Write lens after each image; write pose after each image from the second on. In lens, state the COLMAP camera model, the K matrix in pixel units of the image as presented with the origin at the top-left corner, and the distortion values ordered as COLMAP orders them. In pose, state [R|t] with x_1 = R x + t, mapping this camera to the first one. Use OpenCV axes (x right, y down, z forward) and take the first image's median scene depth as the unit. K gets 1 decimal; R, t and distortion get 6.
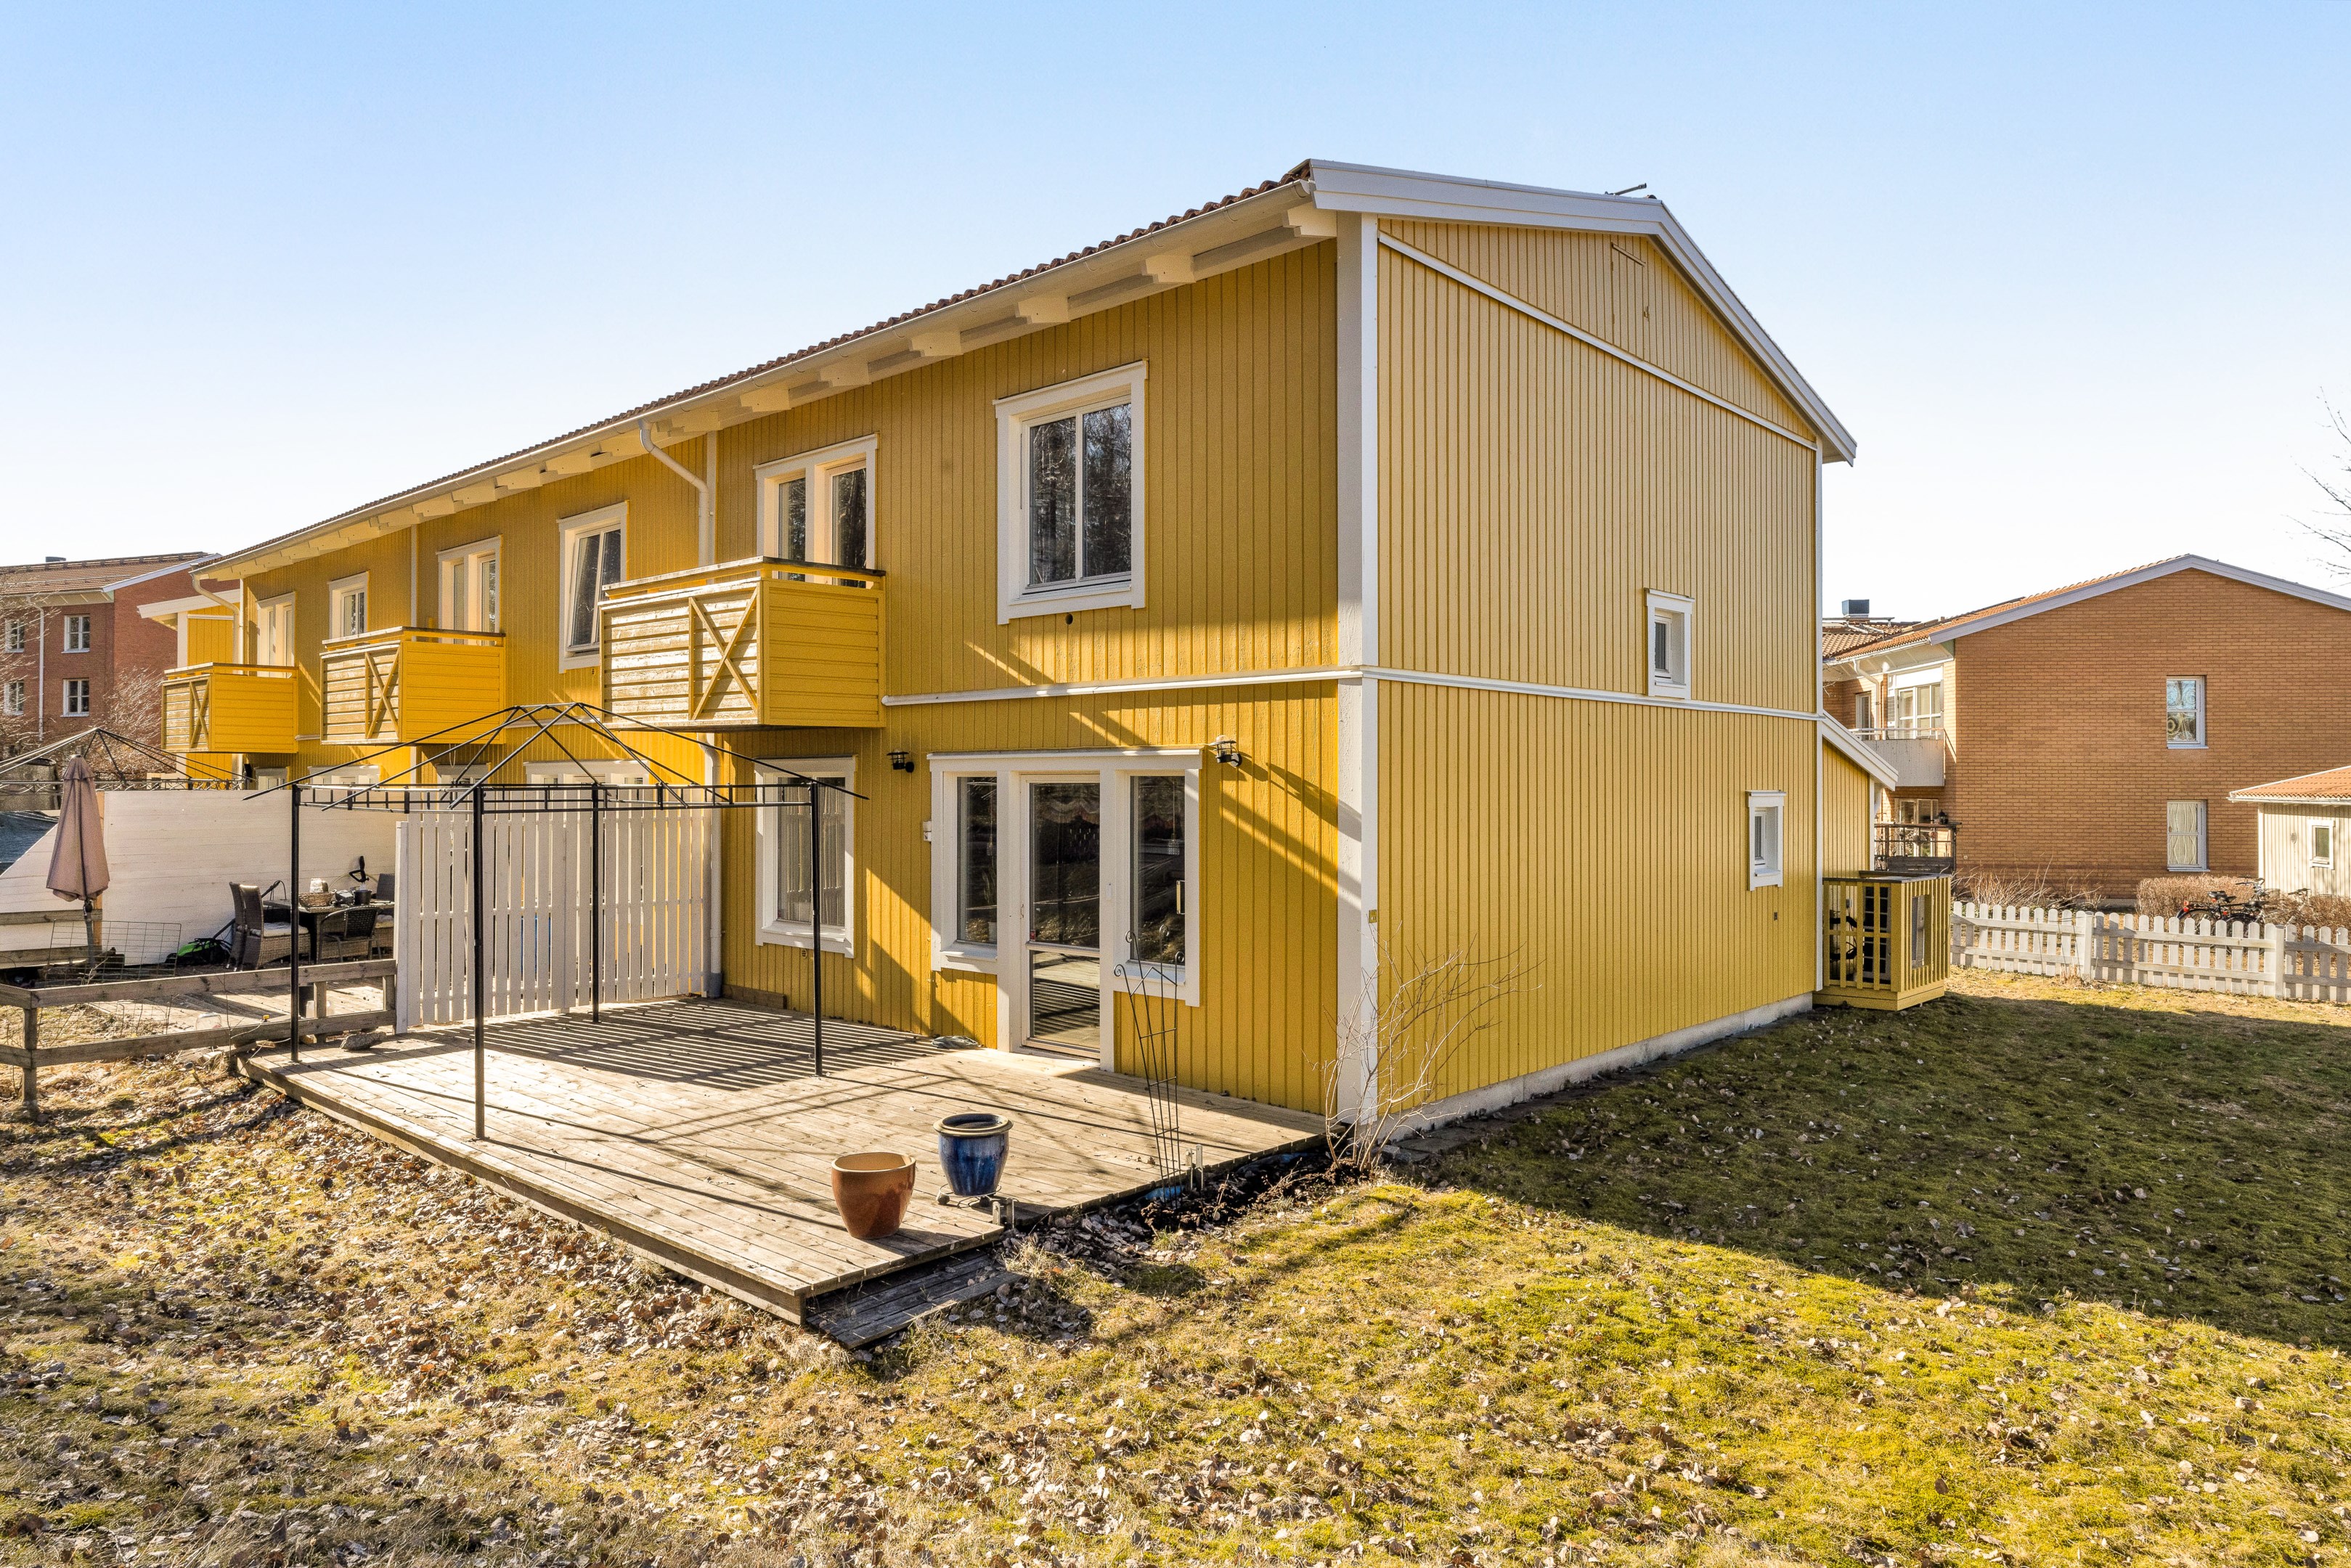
lens RADIAL K [[1457.5, 0, 1155.6], [0, 1457.5, 775.0], [0, 0, 1]] dist [-0.001639, -0.000418]
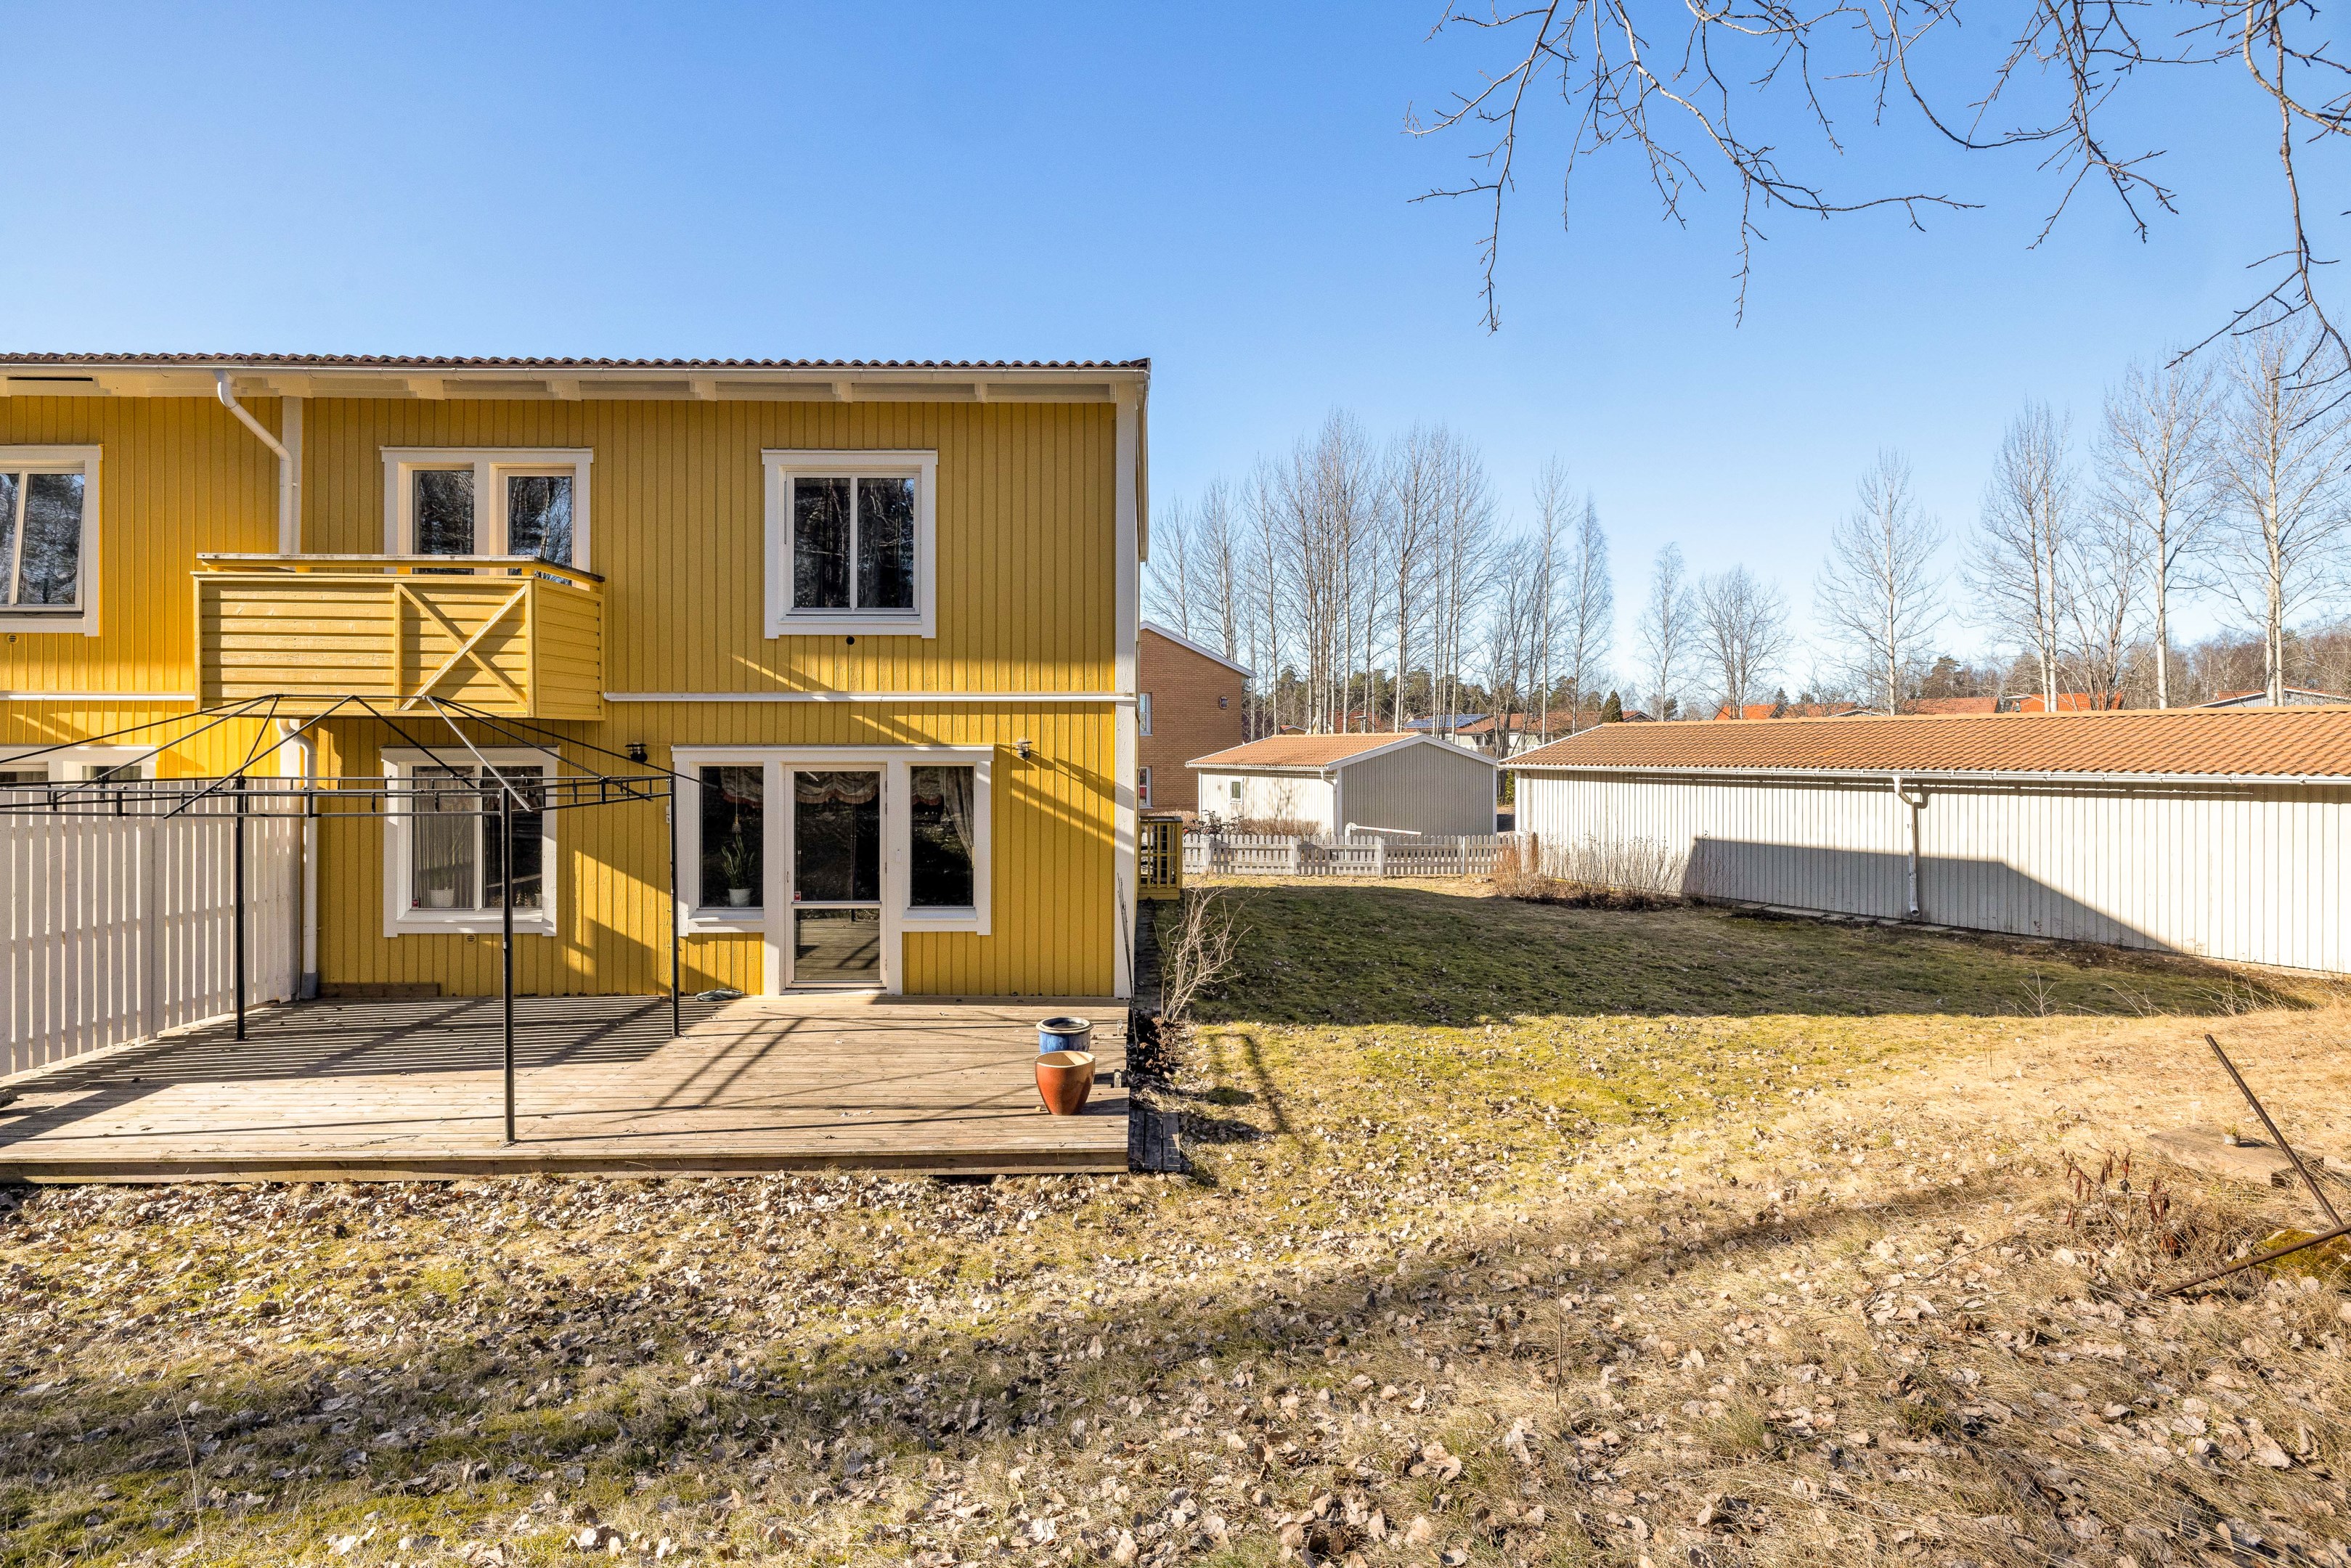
lens RADIAL K [[1135.4, 0, 1173.2], [0, 1135.4, 752.1], [0, 0, 1]] dist [-0.006196, 0.000577]
pose [[0.712209, -0.001058, 0.701967, -0.502739], [-0.003508, 0.999981, 0.005066, -0.015589], [-0.701959, -0.006070, 0.712192, 0.102043]]
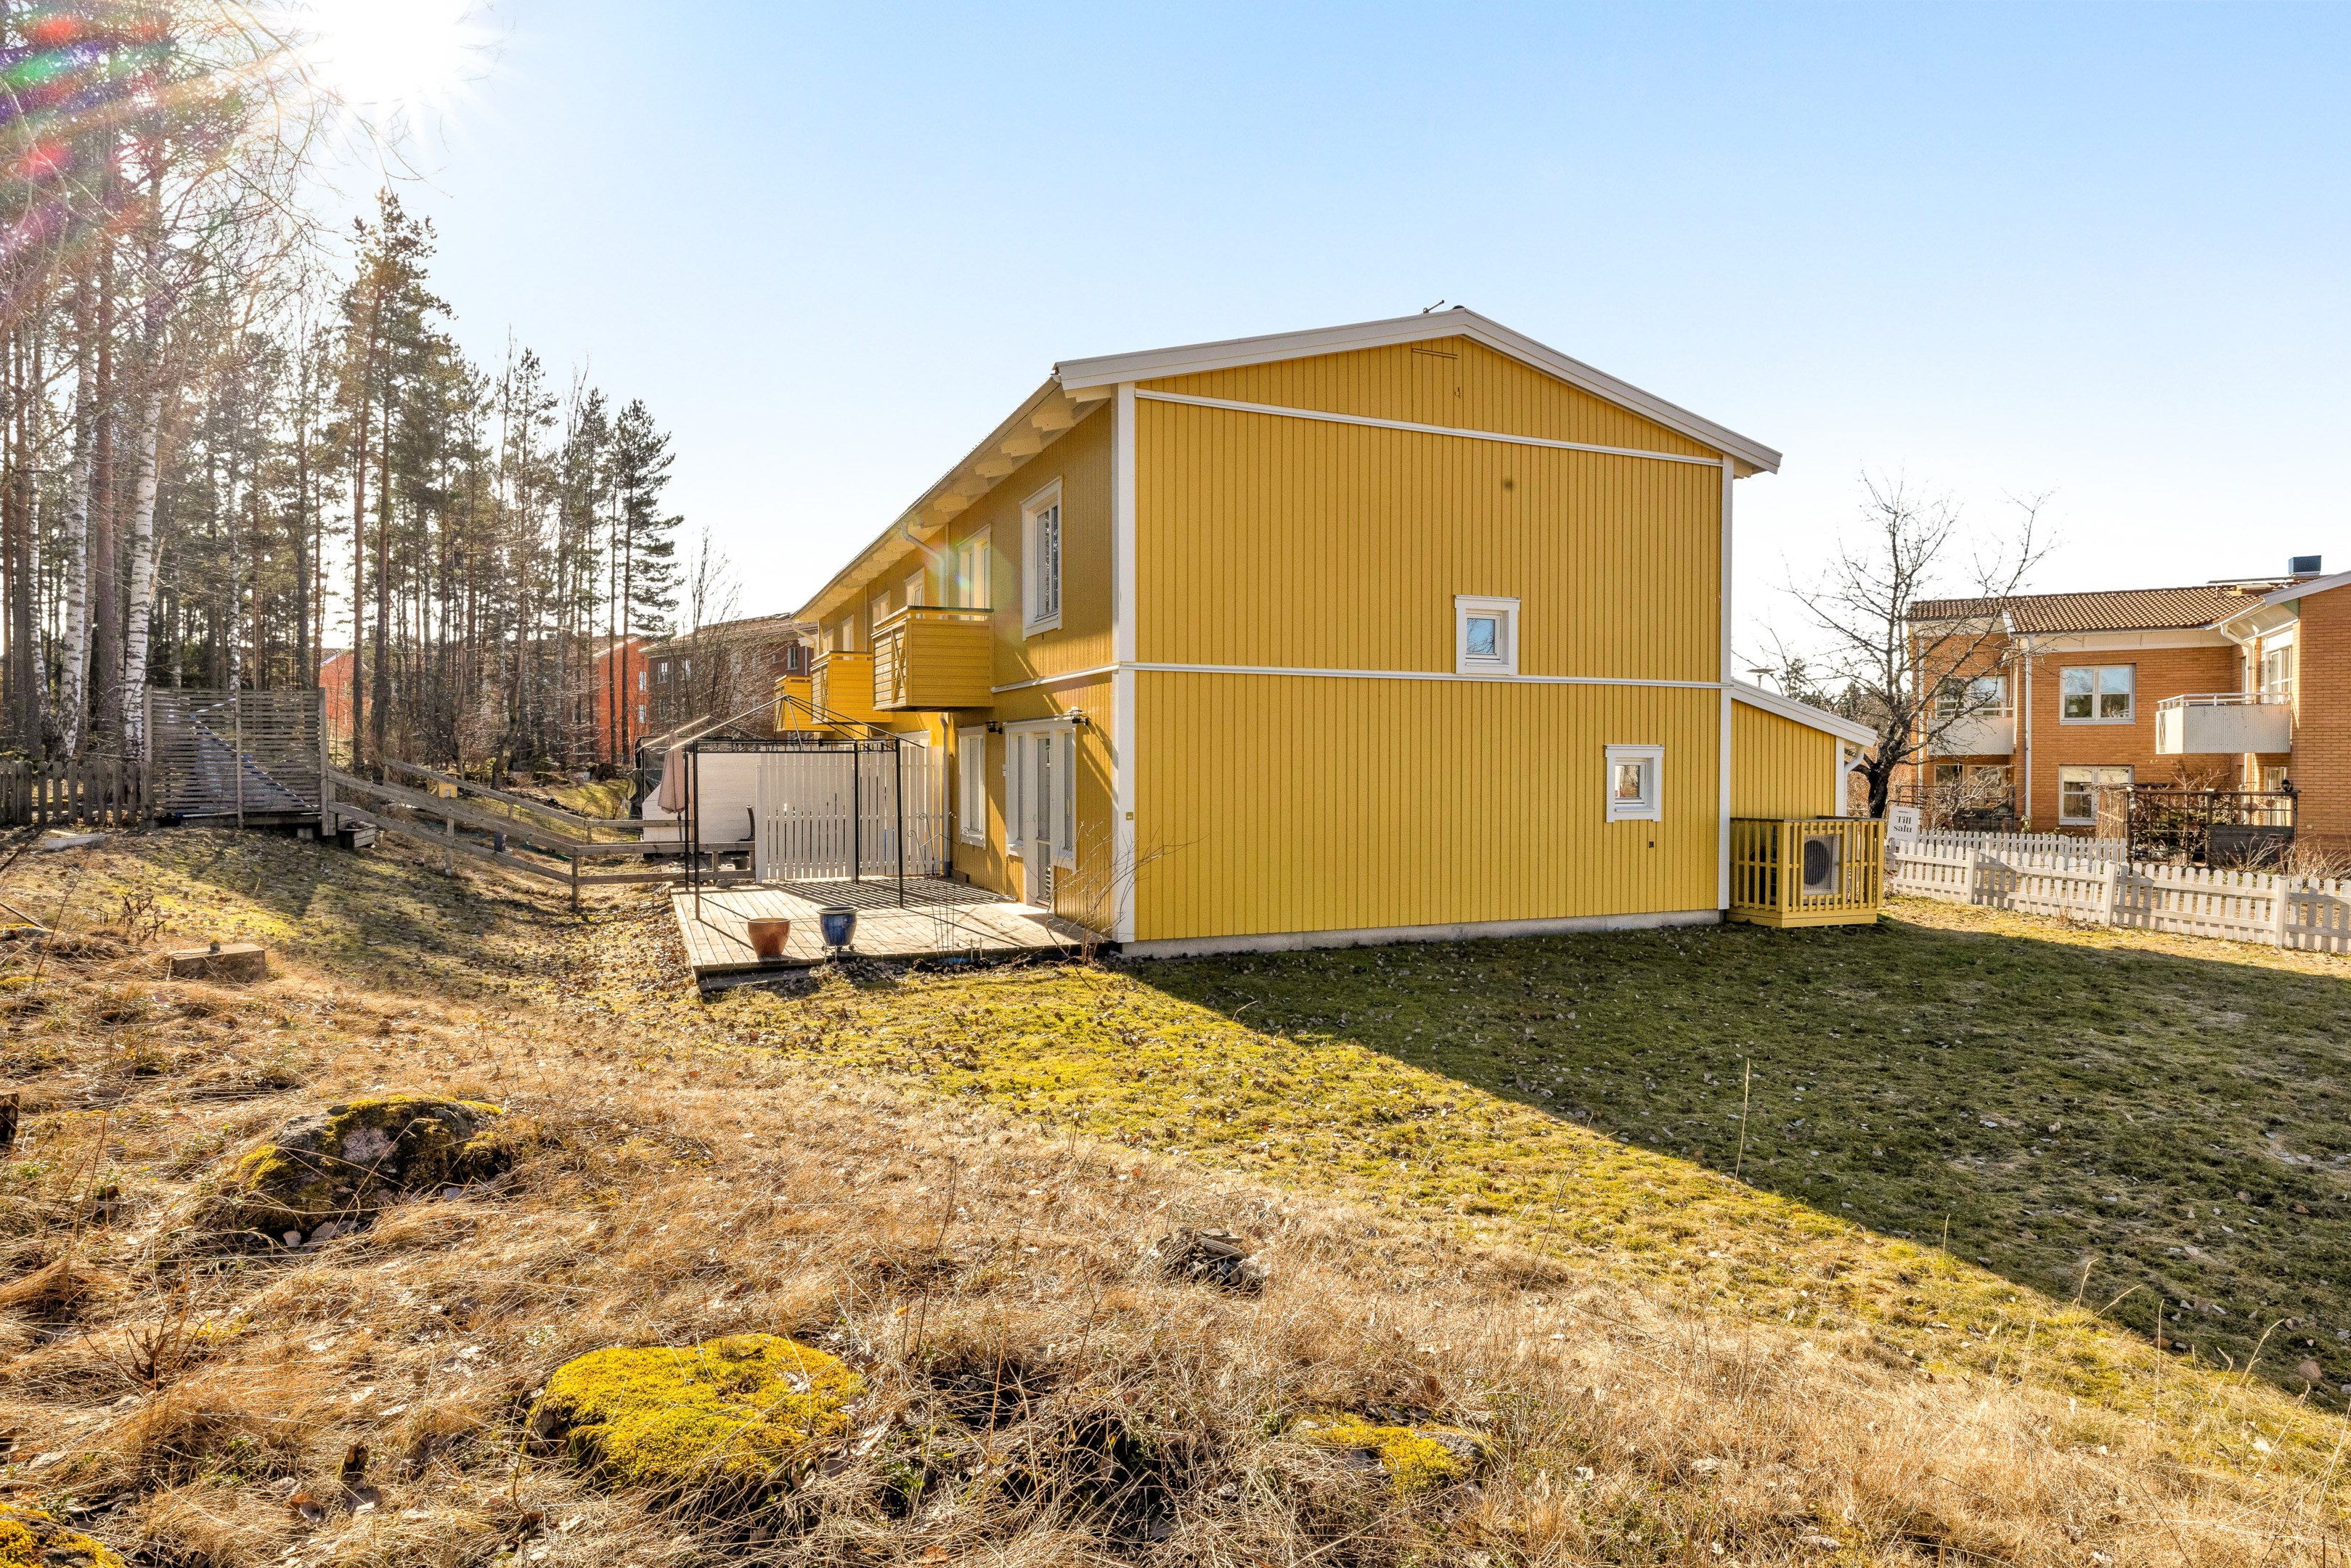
lens RADIAL K [[1304.9, 0, 1189.4], [0, 1304.9, 781.3], [0, 0, 1]] dist [0.015950, -0.001453]
pose [[0.911132, 0.006585, -0.412061, 0.630177], [0.001151, 0.999828, 0.018524, 0.024979], [0.412112, -0.017352, 0.910968, -0.234895]]
